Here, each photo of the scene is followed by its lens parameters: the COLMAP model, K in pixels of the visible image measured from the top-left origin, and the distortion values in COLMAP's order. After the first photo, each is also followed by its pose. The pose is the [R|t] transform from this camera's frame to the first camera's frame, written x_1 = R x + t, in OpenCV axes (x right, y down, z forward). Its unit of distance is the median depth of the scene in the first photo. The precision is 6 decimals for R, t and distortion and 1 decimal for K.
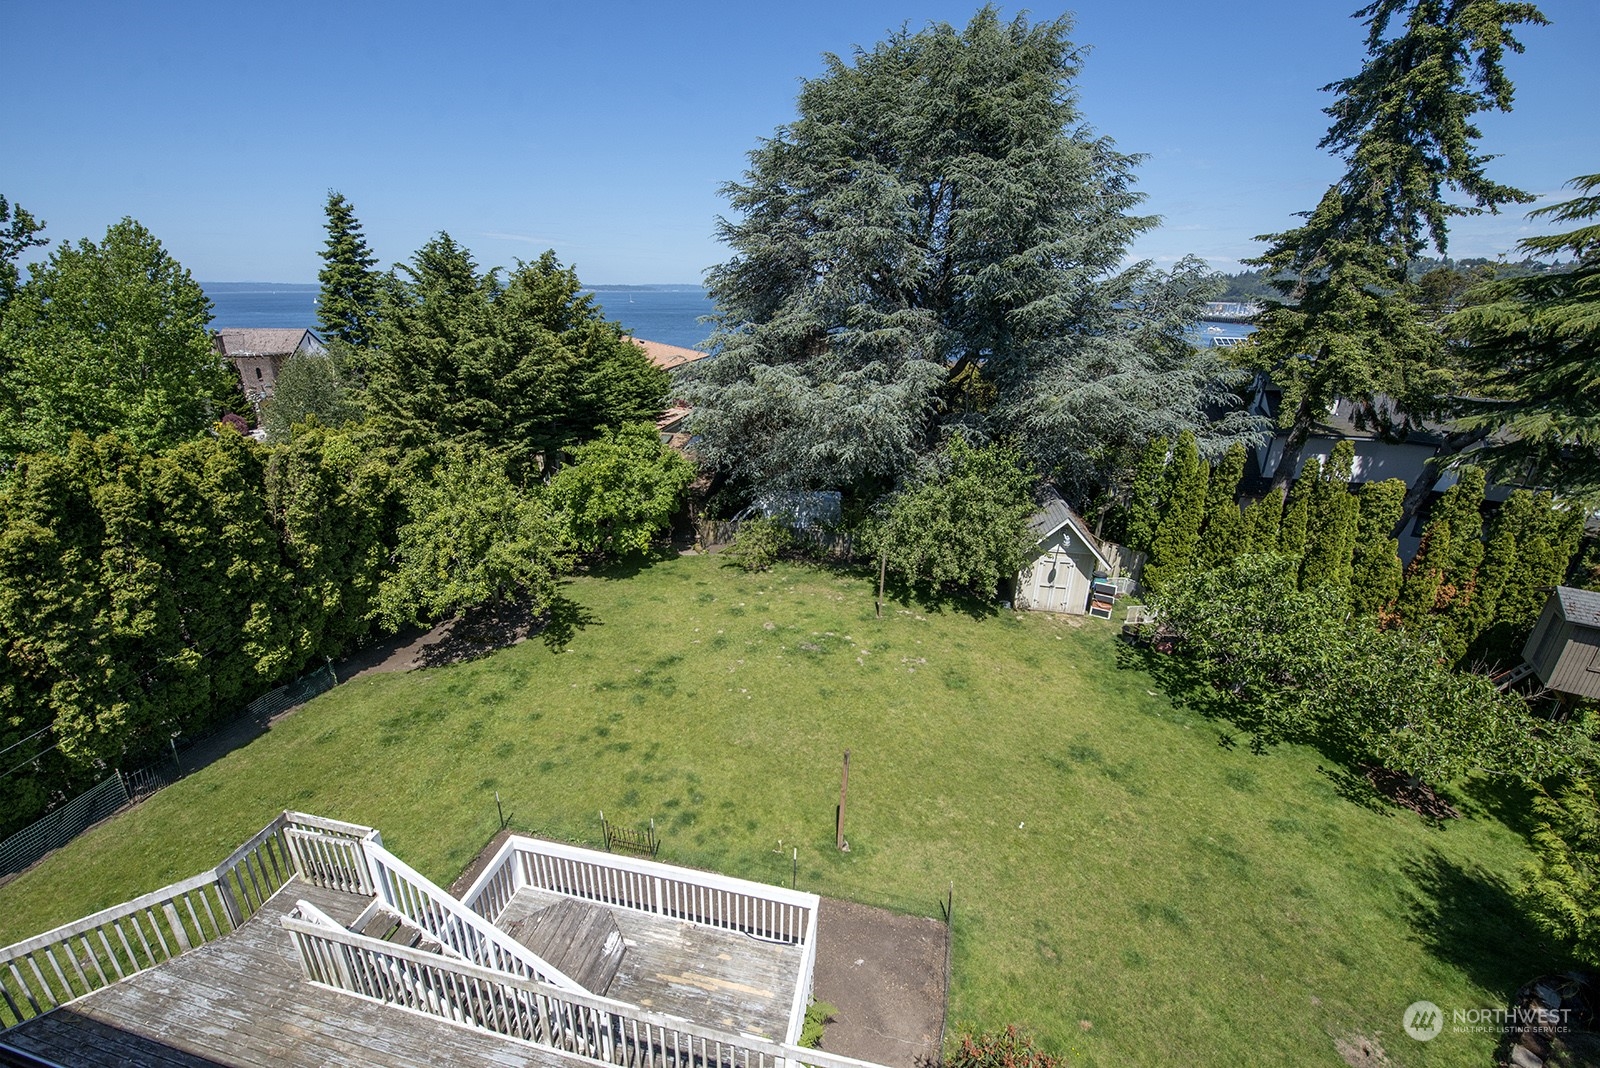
lens RADIAL K [[653.2, 0, 781.2], [0, 653.2, 544.8], [0, 0, 1]] dist [-0.018058, -0.000487]
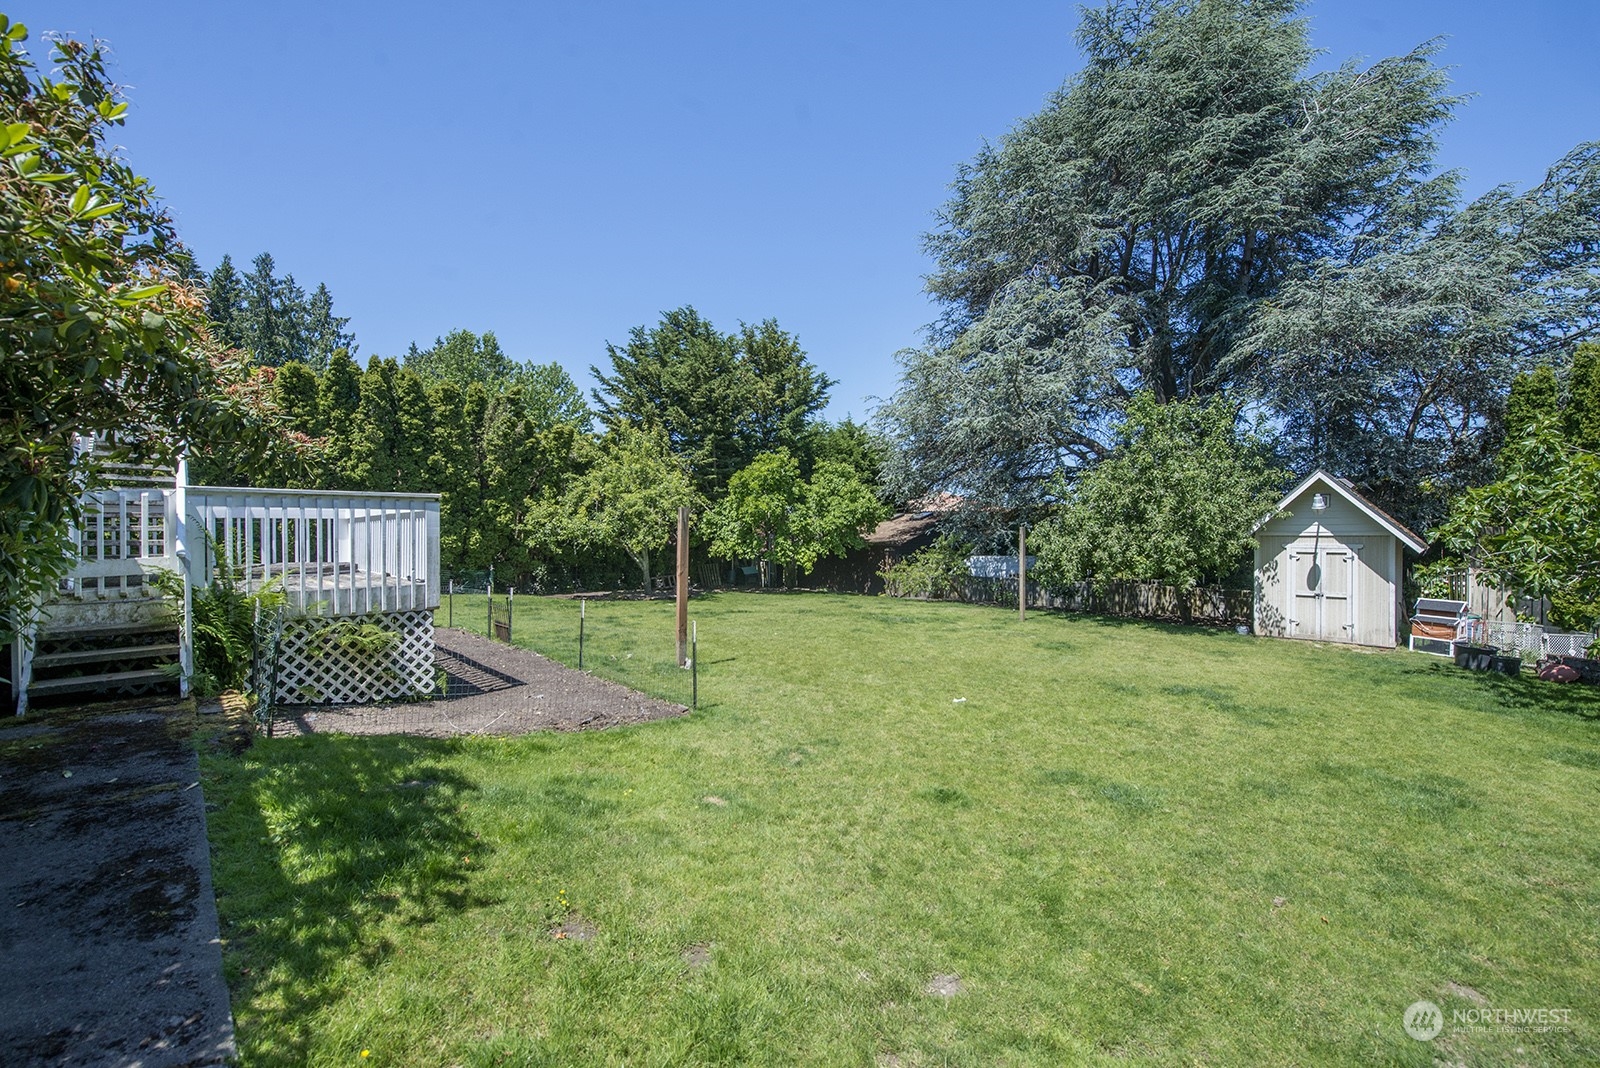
lens RADIAL K [[653.2, 0, 793.4], [0, 653.2, 549.4], [0, 0, 1]] dist [-0.018058, -0.000487]
pose [[0.834302, -0.009231, -0.551230, 0.354541], [-0.188251, 0.934994, -0.300580, 0.317605], [0.518171, 0.354544, 0.778330, 0.258490]]
